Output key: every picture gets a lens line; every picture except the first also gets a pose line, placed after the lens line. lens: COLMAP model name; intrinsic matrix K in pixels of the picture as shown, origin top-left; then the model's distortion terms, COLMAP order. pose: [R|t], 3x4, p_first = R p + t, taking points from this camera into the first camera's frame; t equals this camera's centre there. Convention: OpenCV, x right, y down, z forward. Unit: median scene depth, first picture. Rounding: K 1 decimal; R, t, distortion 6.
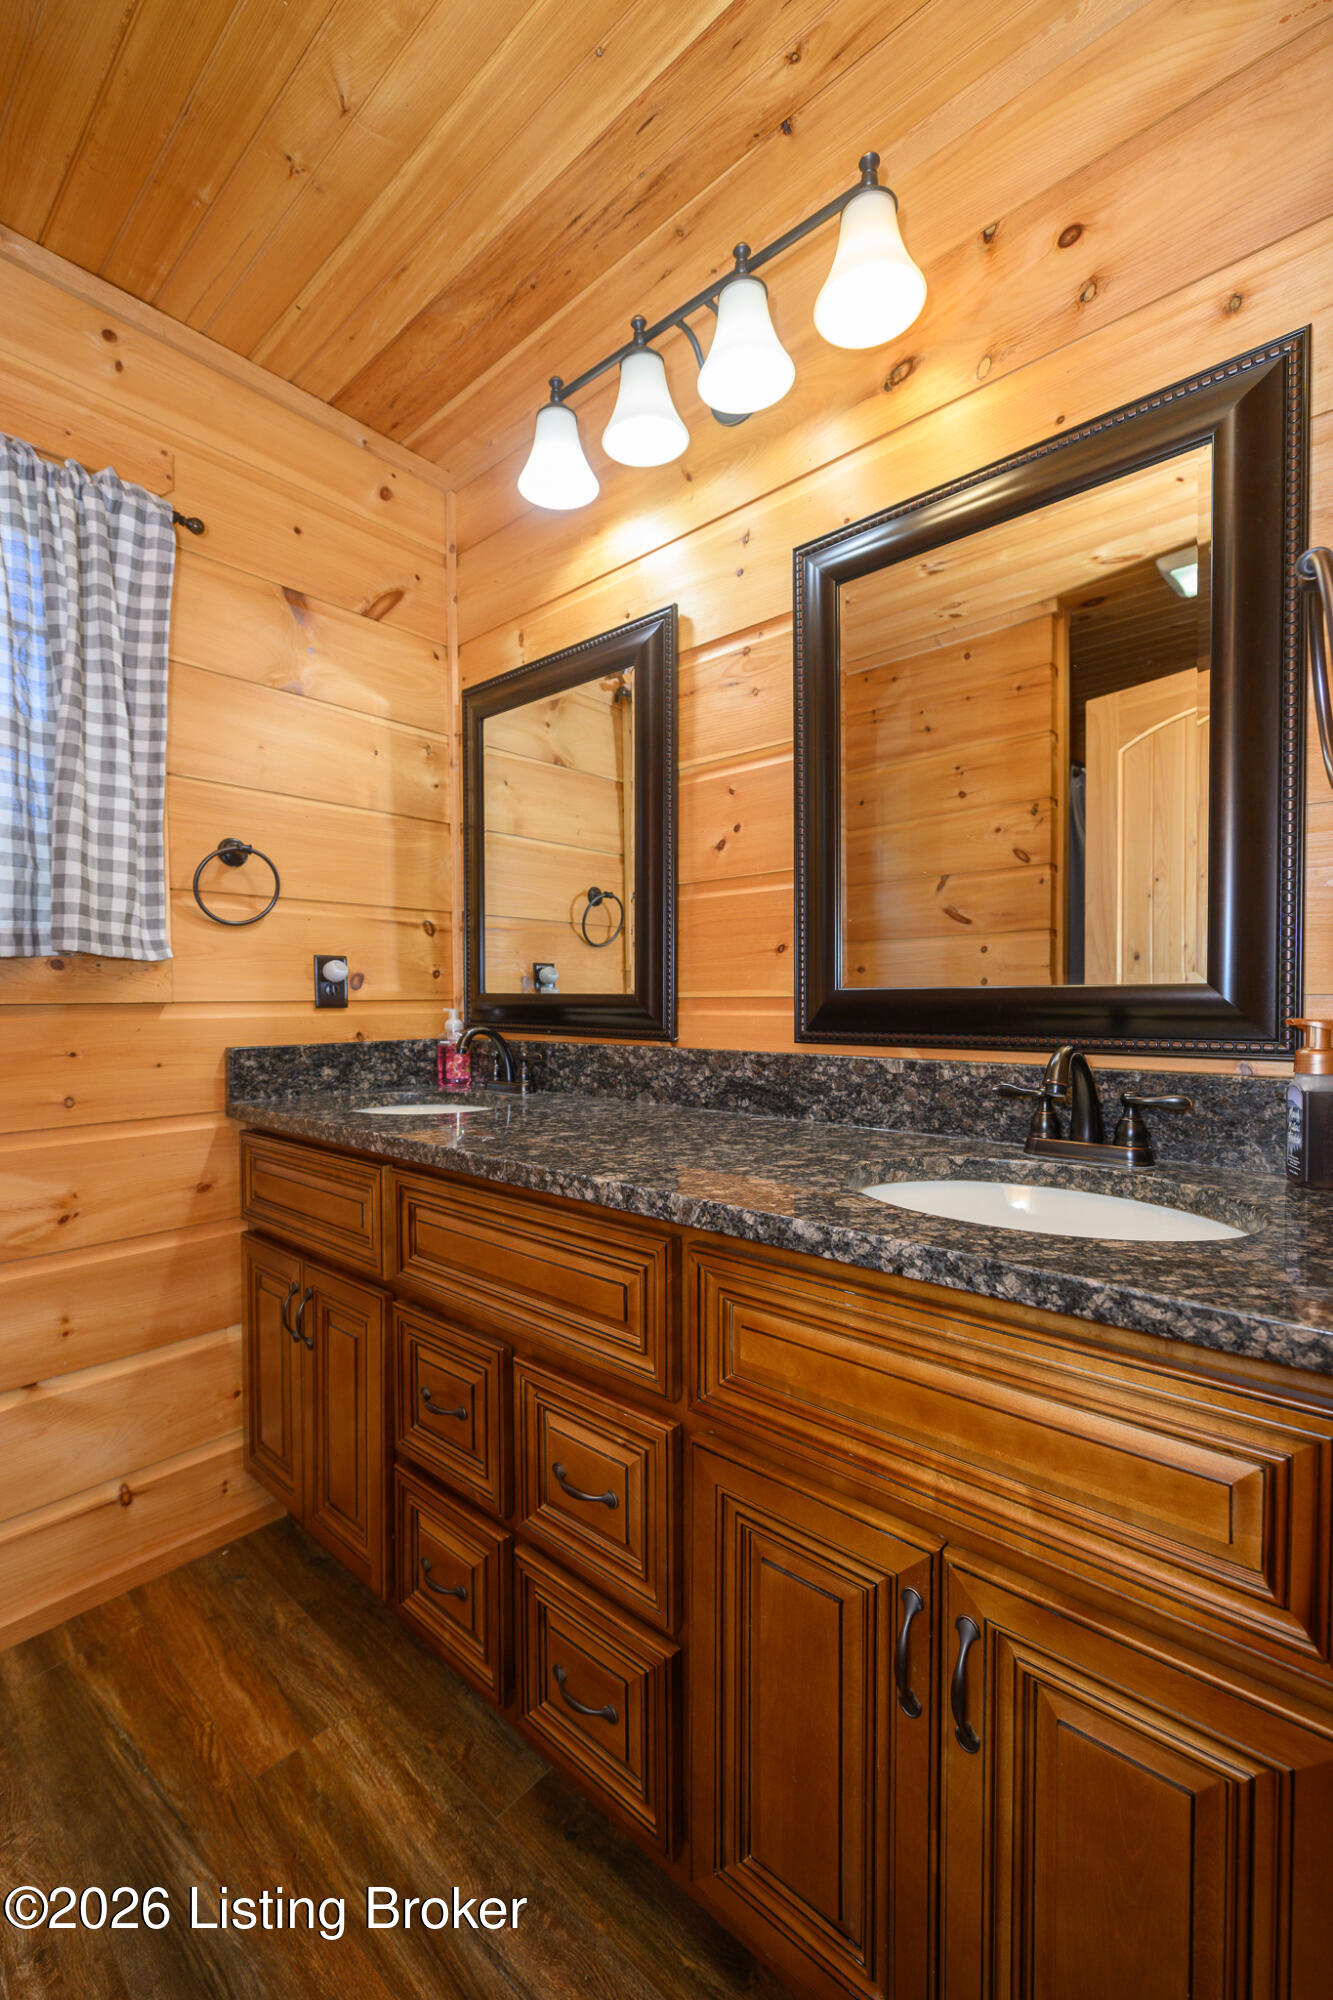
lens RADIAL K [[805.0, 0, 700.1], [0, 805.0, 1033.7], [0, 0, 1]] dist [-0.000492, -0.001985]
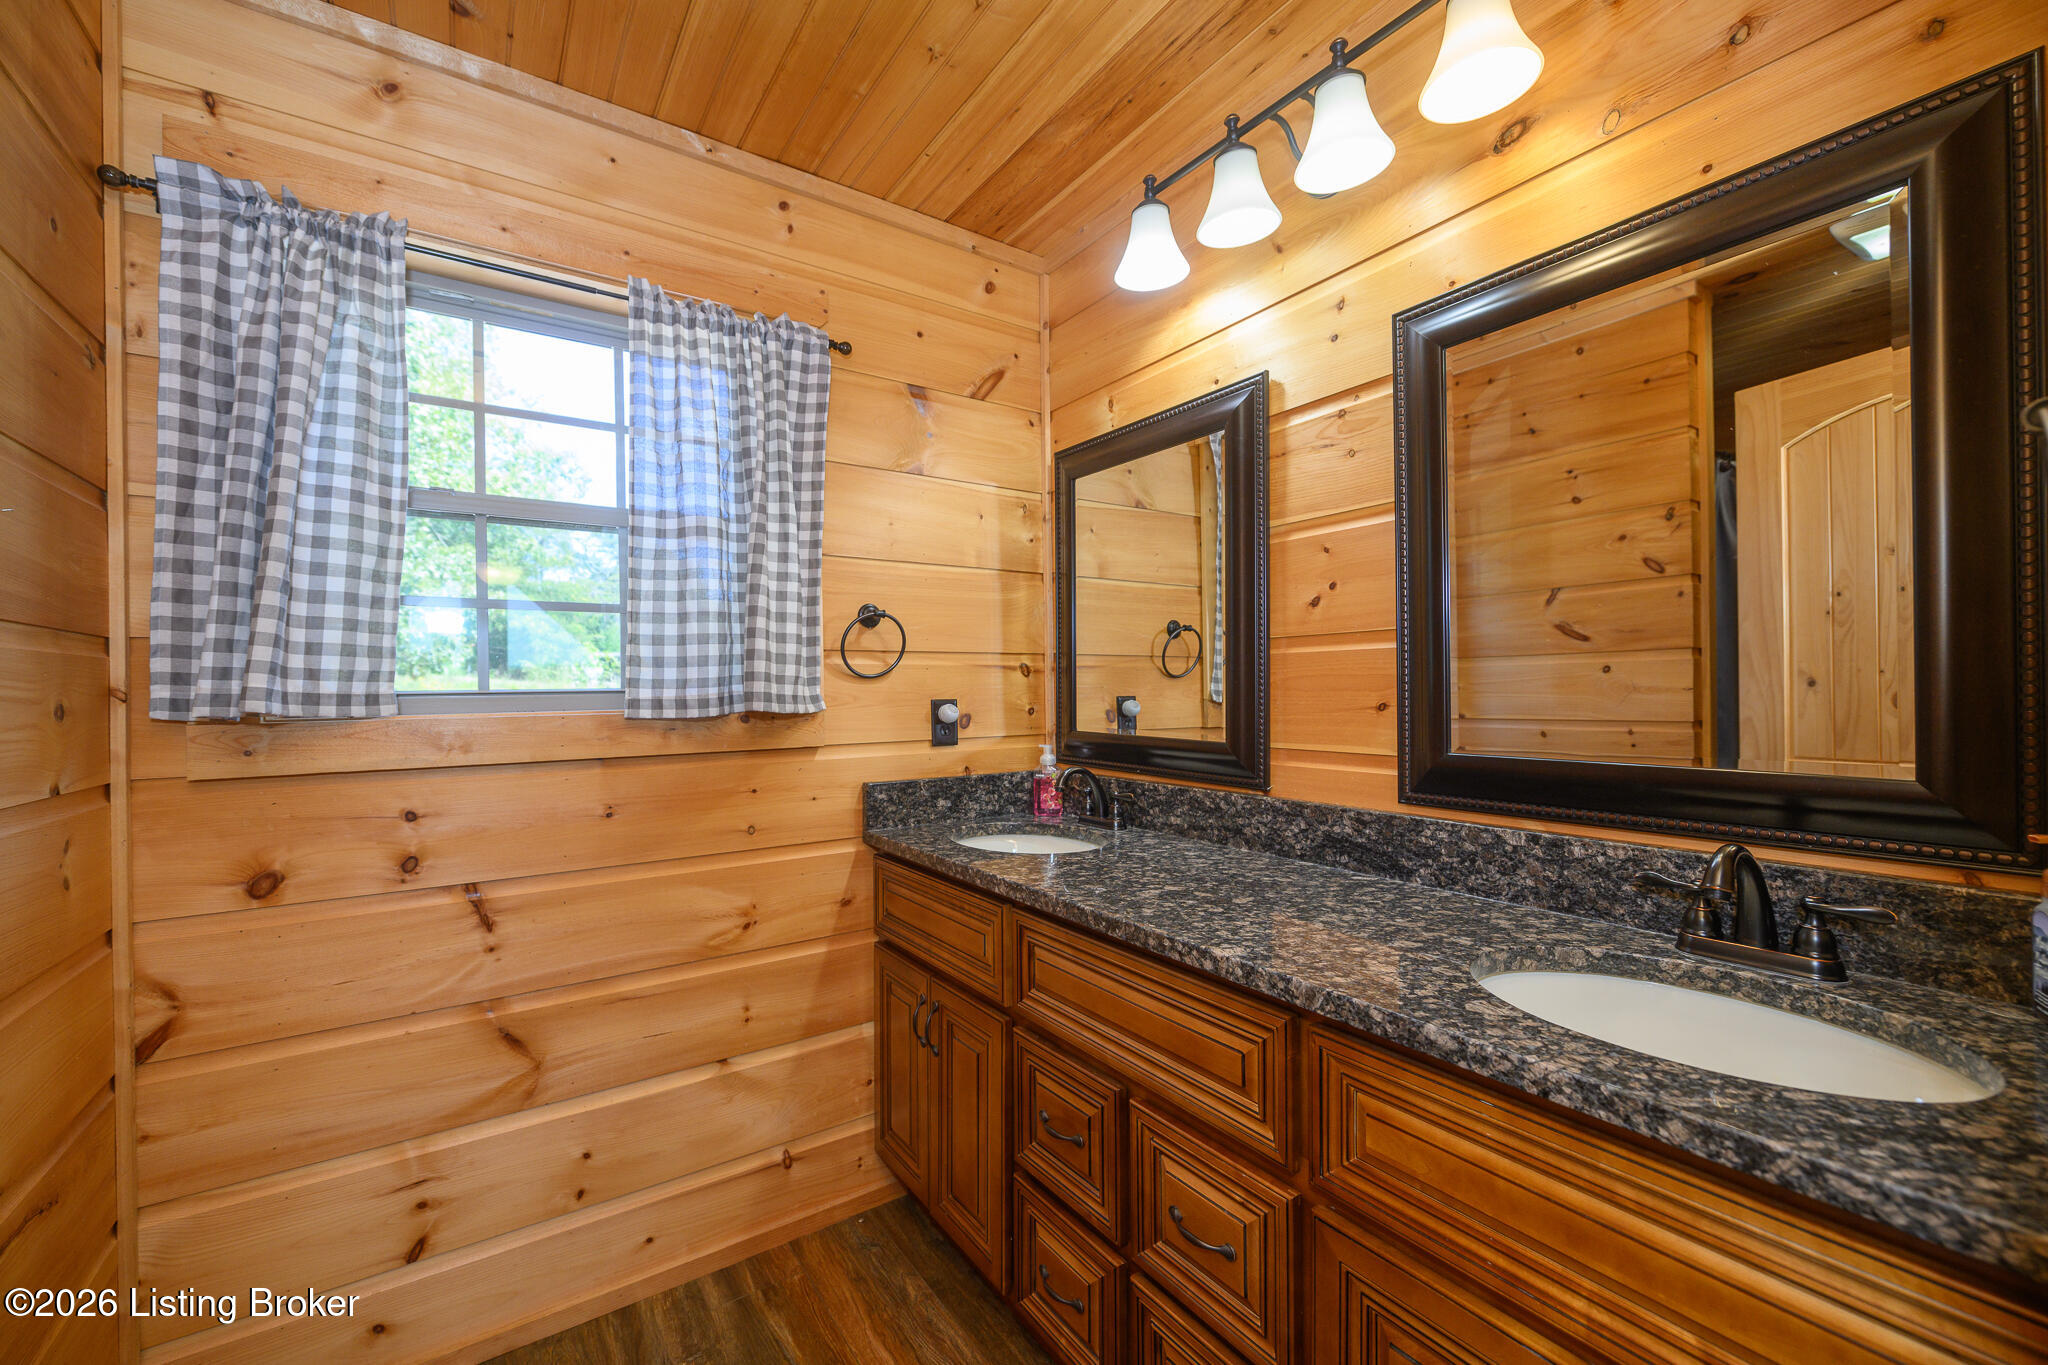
lens RADIAL K [[824.3, 0, 1014.2], [0, 824.3, 682.7], [0, 0, 1]] dist [-0.000492, -0.001985]
pose [[0.963849, -0.006844, -0.266362, -0.066700], [0.001563, 0.999798, -0.020034, -0.116272], [0.266446, 0.018894, 0.963665, -0.108147]]
